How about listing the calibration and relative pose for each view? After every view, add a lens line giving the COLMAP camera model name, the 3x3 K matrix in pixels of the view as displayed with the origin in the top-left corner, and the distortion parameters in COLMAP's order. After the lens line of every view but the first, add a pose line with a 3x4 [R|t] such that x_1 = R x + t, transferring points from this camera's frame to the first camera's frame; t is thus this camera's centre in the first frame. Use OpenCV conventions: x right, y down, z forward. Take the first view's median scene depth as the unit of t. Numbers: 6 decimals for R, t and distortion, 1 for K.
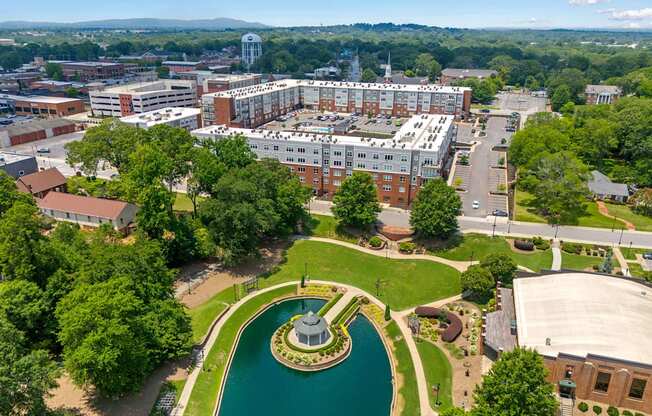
lens RADIAL K [[487.8, 0, 326.8], [0, 487.8, 209.2], [0, 0, 1]] dist [0.067787, -0.066018]
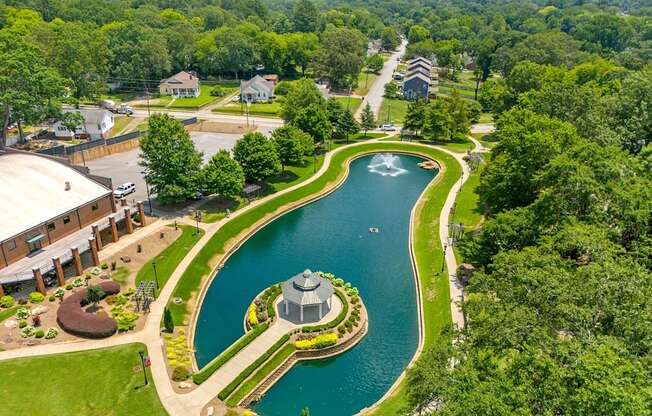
lens RADIAL K [[487.8, 0, 323.7], [0, 487.8, 209.2], [0, 0, 1]] dist [0.067787, -0.066018]
pose [[-0.994454, -0.056121, 0.088953, -0.049202], [0.023020, 0.709105, 0.704727, -0.137809], [-0.102627, 0.702866, -0.703880, 0.636034]]
